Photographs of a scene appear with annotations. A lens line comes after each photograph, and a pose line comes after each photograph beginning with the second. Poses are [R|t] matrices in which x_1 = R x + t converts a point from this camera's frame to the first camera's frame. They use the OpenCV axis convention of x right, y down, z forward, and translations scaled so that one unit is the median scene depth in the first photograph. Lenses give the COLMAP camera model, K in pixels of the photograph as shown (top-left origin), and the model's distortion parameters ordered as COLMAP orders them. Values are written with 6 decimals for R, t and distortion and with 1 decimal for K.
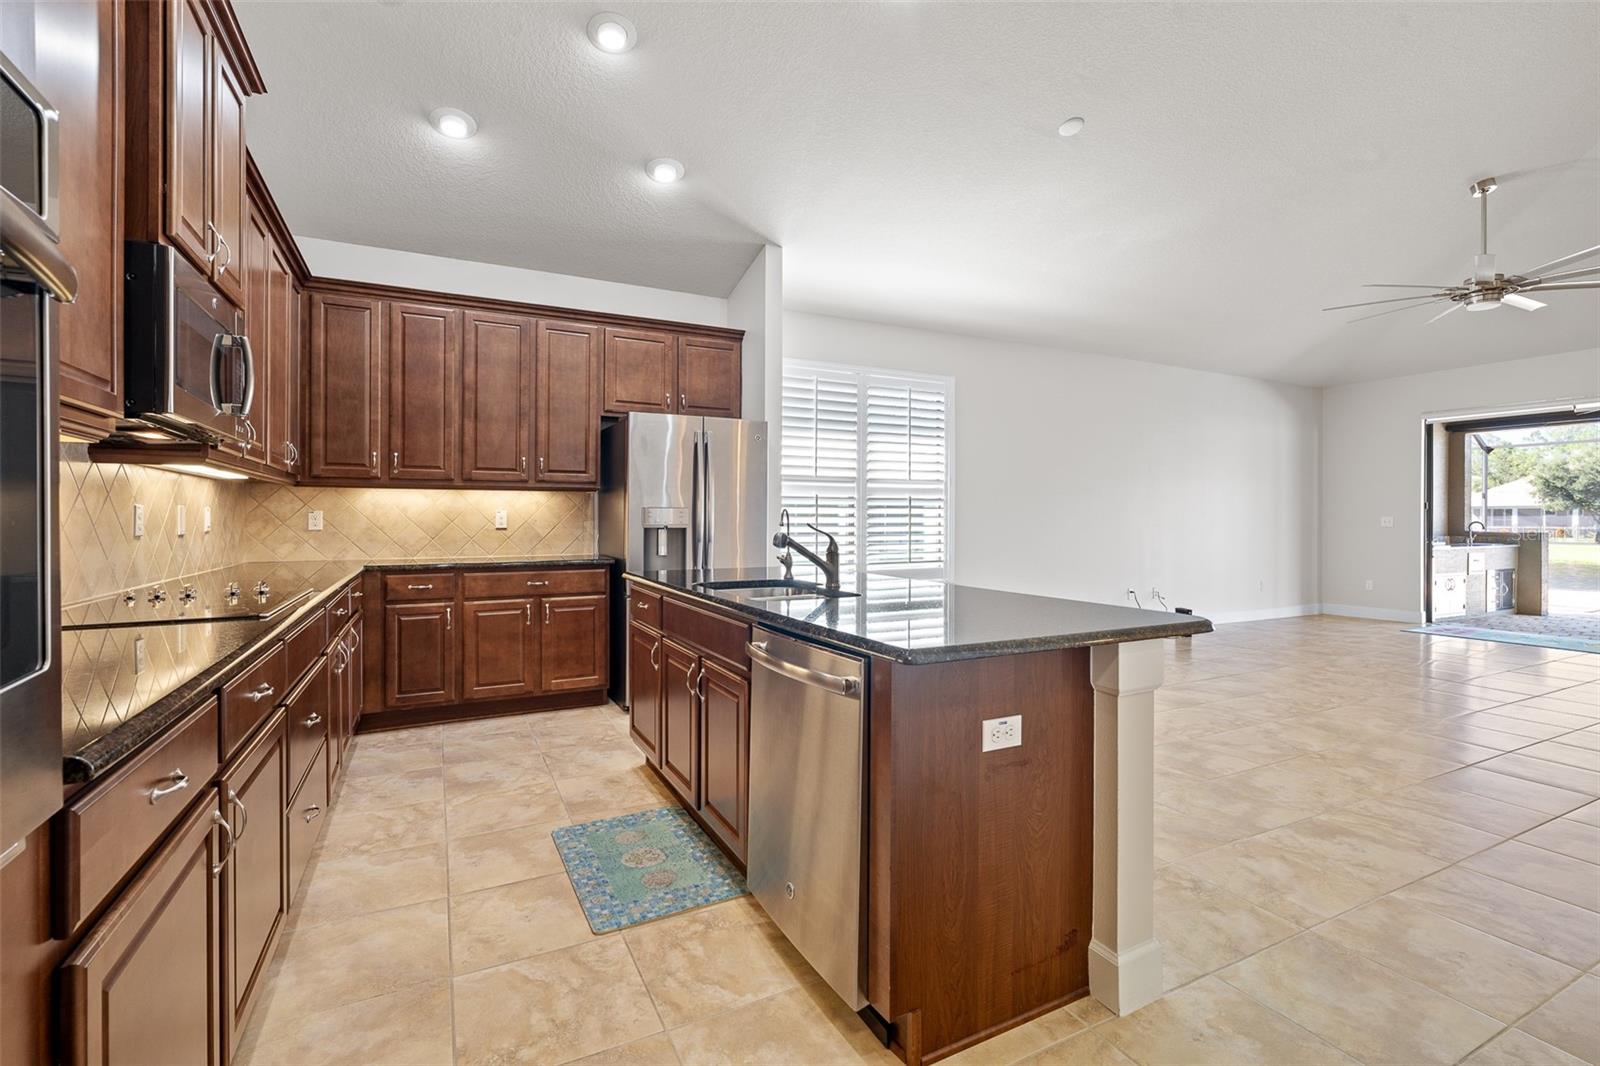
lens RADIAL K [[721.6, 0, 797.5], [0, 721.6, 519.9], [0, 0, 1]] dist [-0.004716, 0.000314]
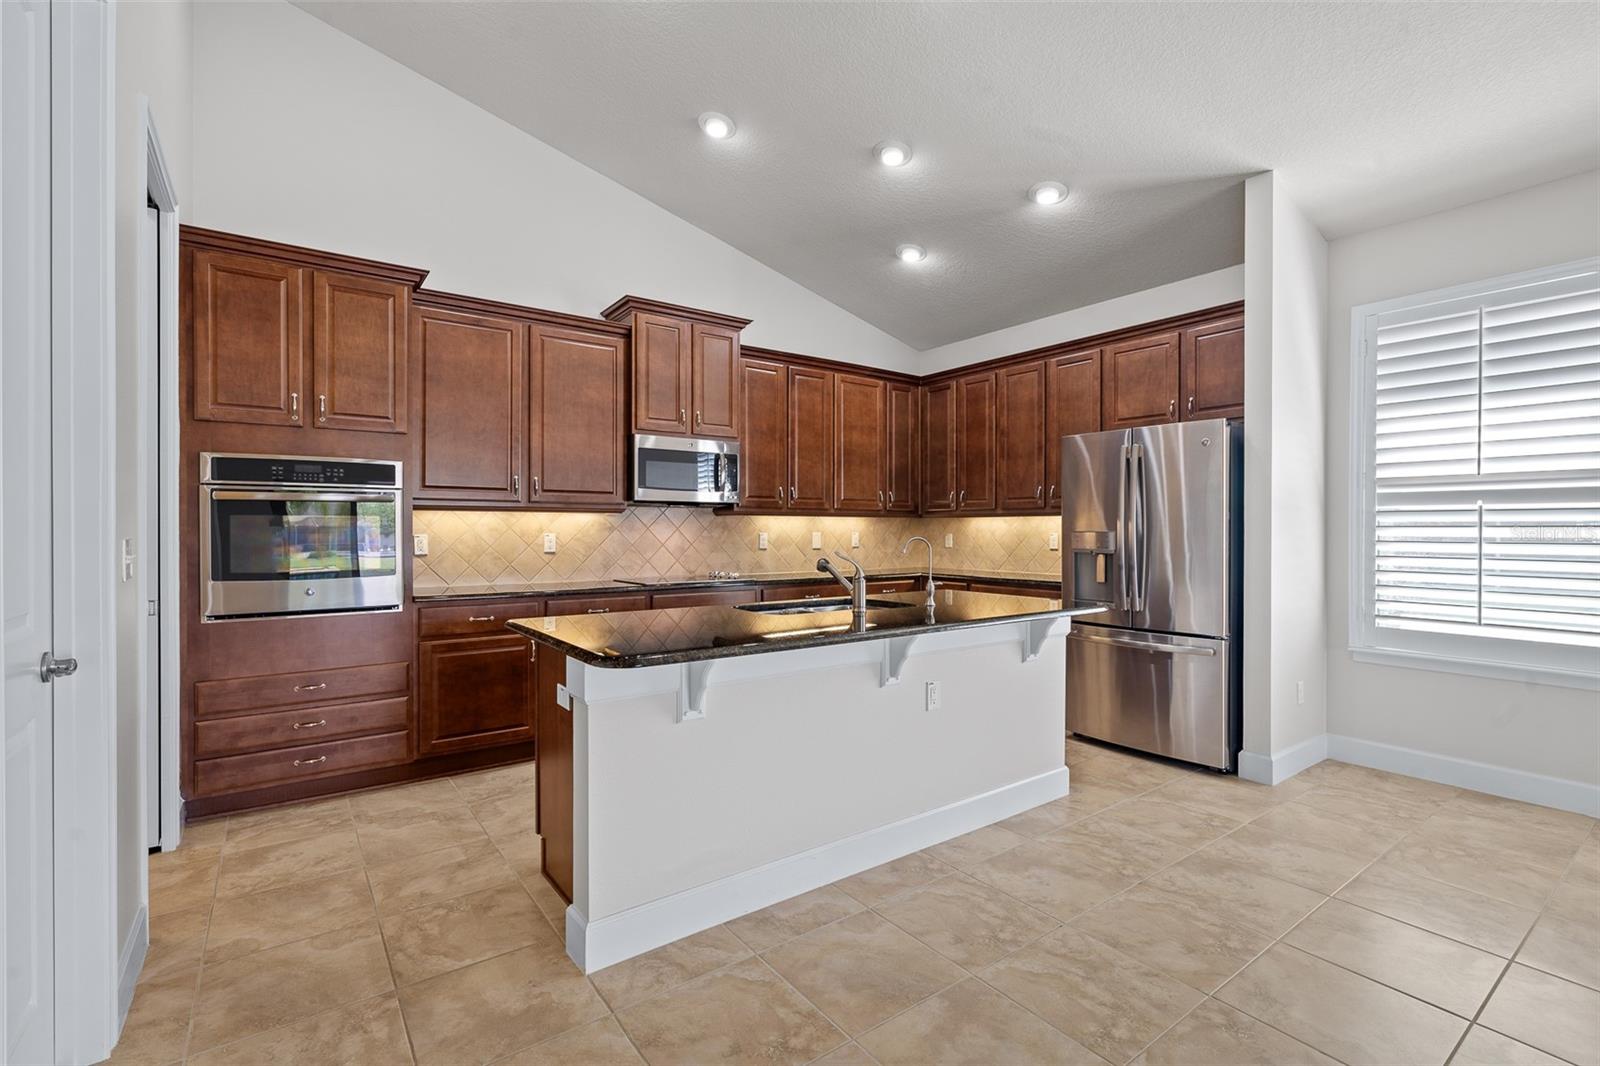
lens RADIAL K [[717.7, 0, 799.2], [0, 717.7, 530.7], [0, 0, 1]] dist [-0.005903, 0.001293]
pose [[0.160074, -0.000738, -0.987105, 0.590613], [-0.002280, 0.999997, -0.001117, -0.014388], [0.987102, 0.002429, 0.160071, 0.404698]]
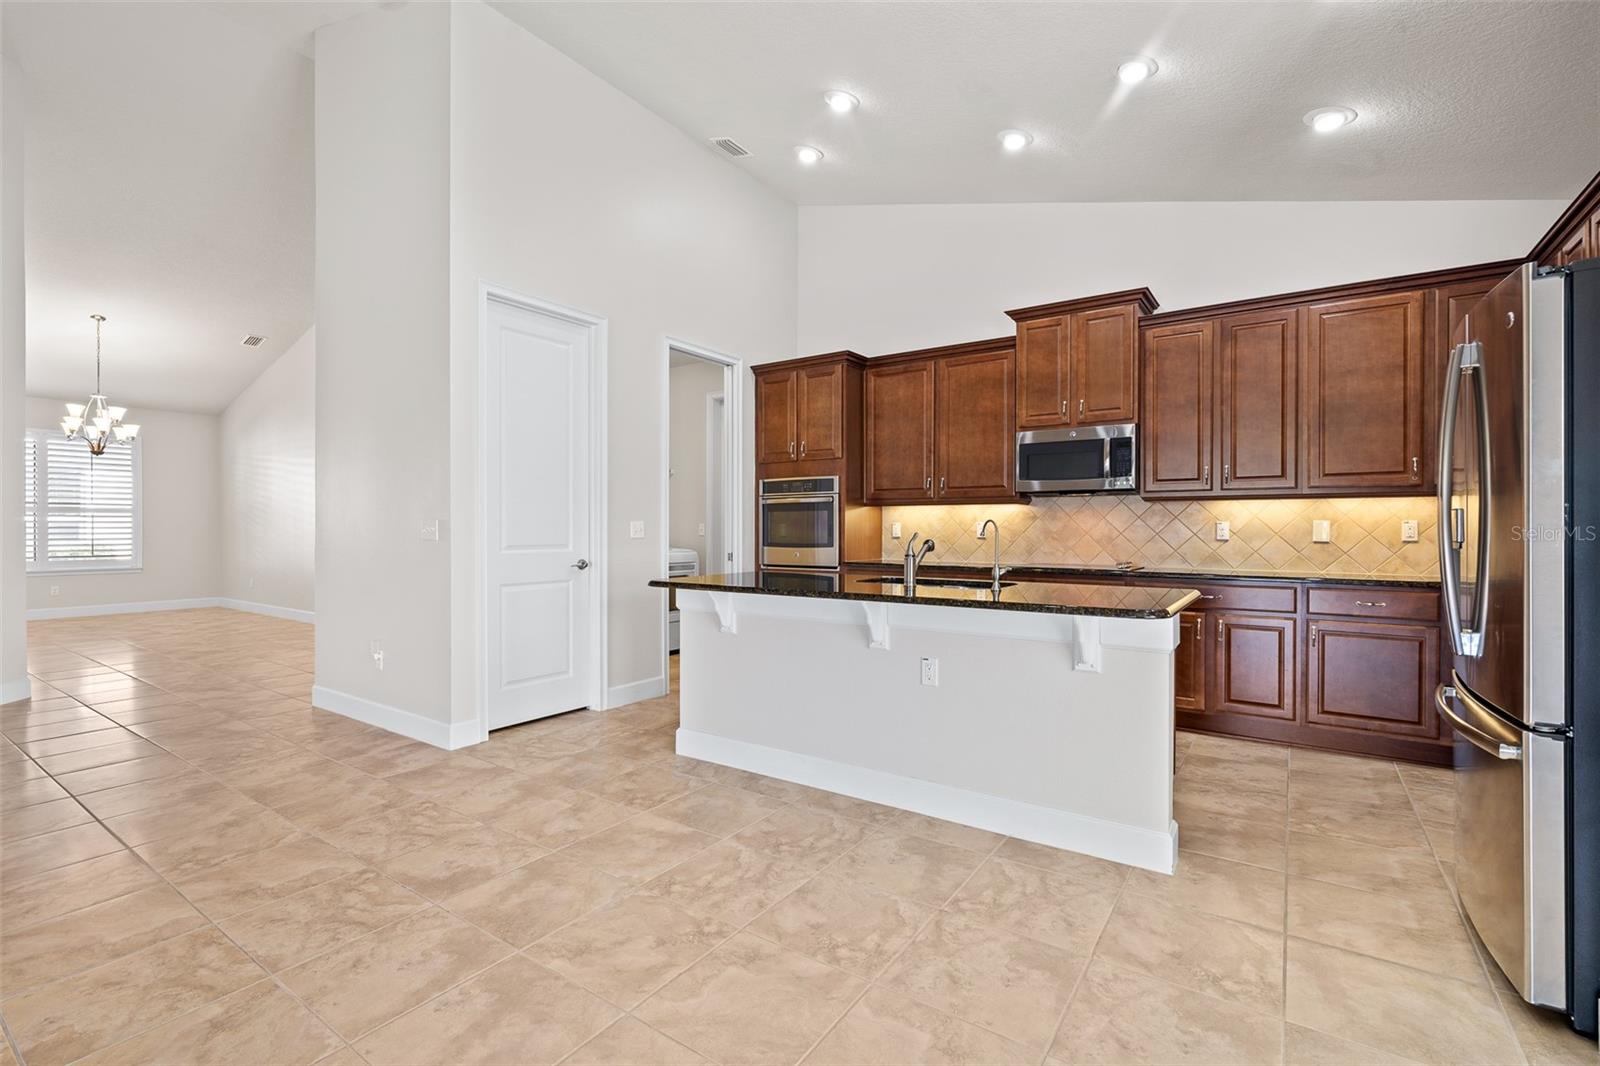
lens RADIAL K [[717.7, 0, 799.2], [0, 717.7, 530.7], [0, 0, 1]] dist [-0.005903, 0.001293]
pose [[-0.879762, -0.001693, -0.475412, 0.419202], [-0.004058, 0.999984, 0.003947, -0.001711], [0.475397, 0.005402, -0.879755, 1.063537]]
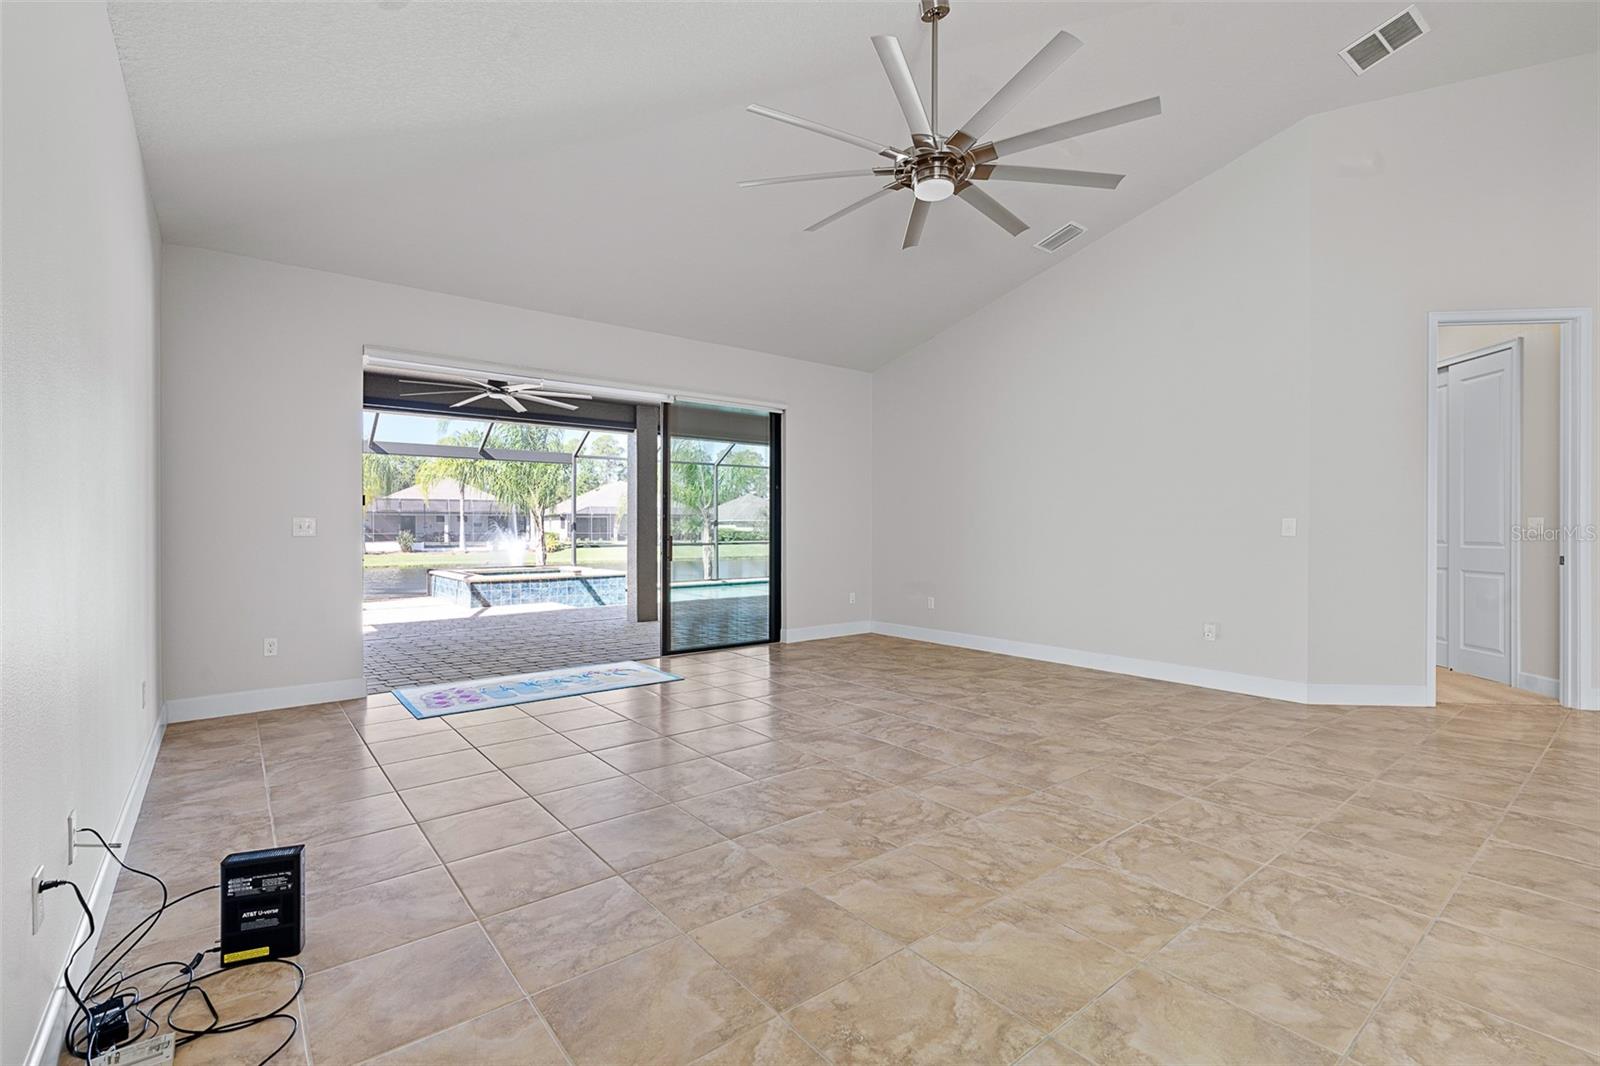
lens RADIAL K [[714.4, 0, 800.0], [0, 714.4, 533.0], [0, 0, 1]] dist [-0.006698, 0.001767]
pose [[-0.202445, -0.008516, 0.979257, 0.348269], [0.001964, 0.999957, 0.009102, 0.004689], [-0.979292, 0.003766, -0.202419, 1.247223]]
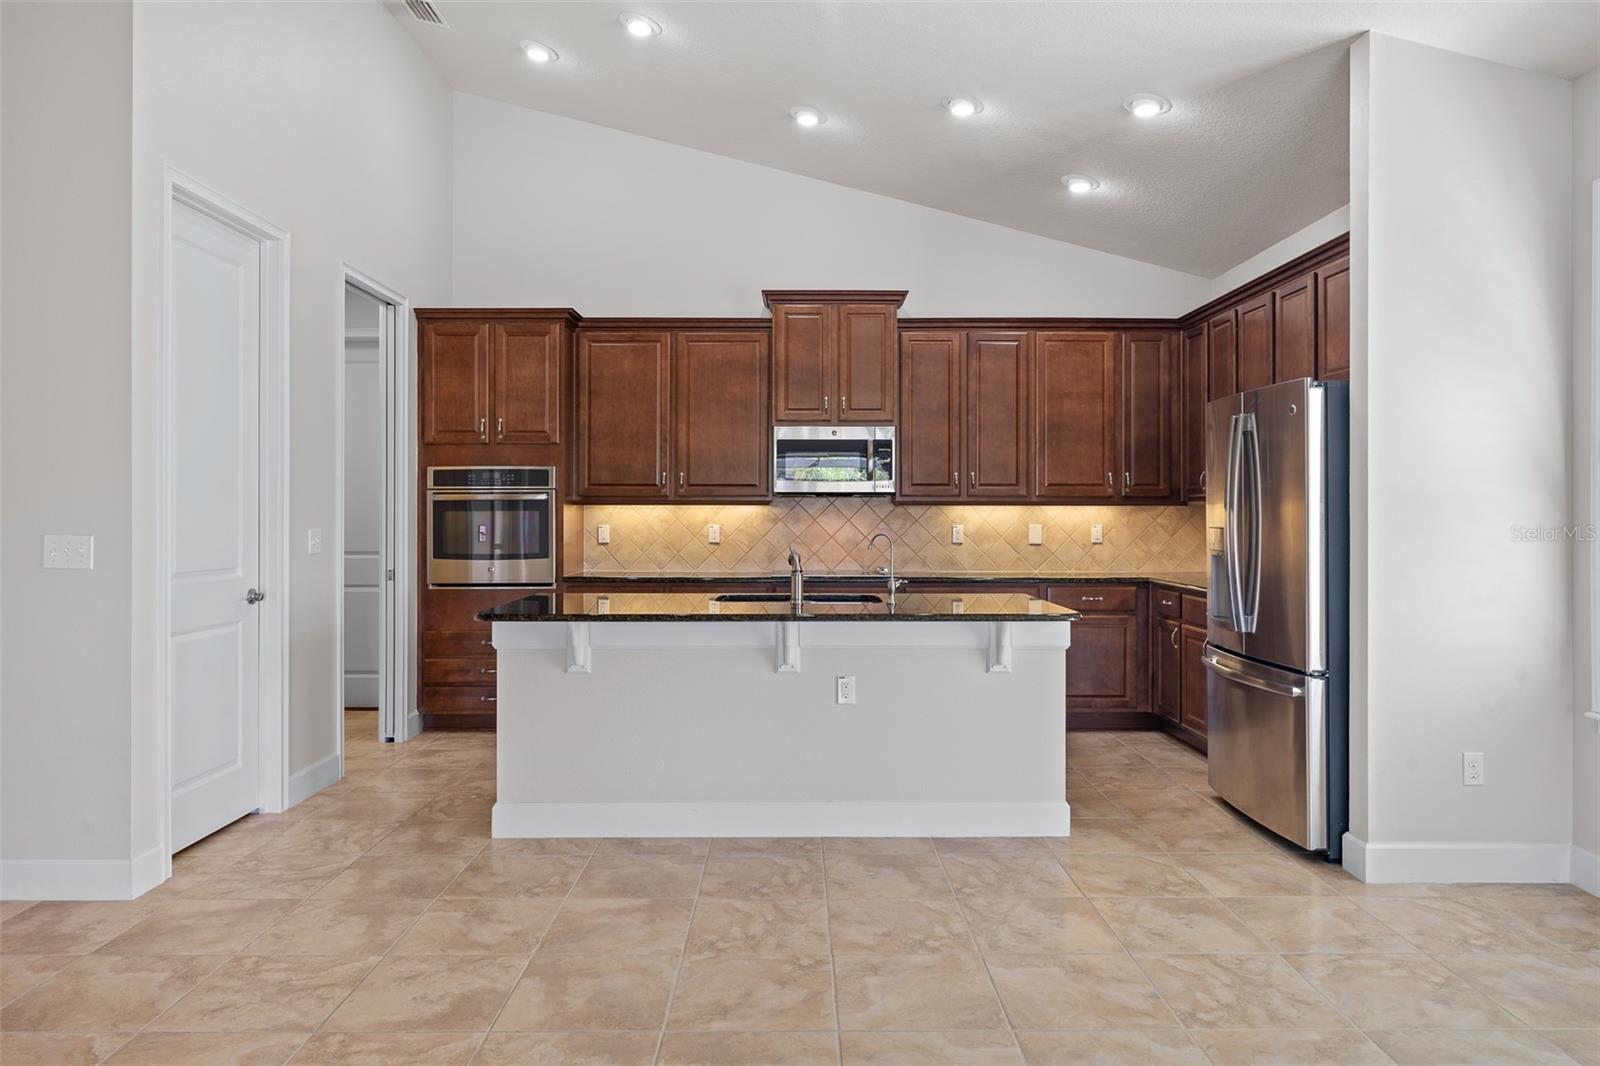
lens RADIAL K [[1018.1, 0, 800.8], [0, 1018.1, 508.3], [0, 0, 1]] dist [-0.001850, 0.000643]
pose [[-0.447303, -0.006344, -0.894360, 0.792708], [-0.003241, 0.999980, -0.005472, -0.025586], [0.894377, 0.000452, -0.447314, 0.931946]]
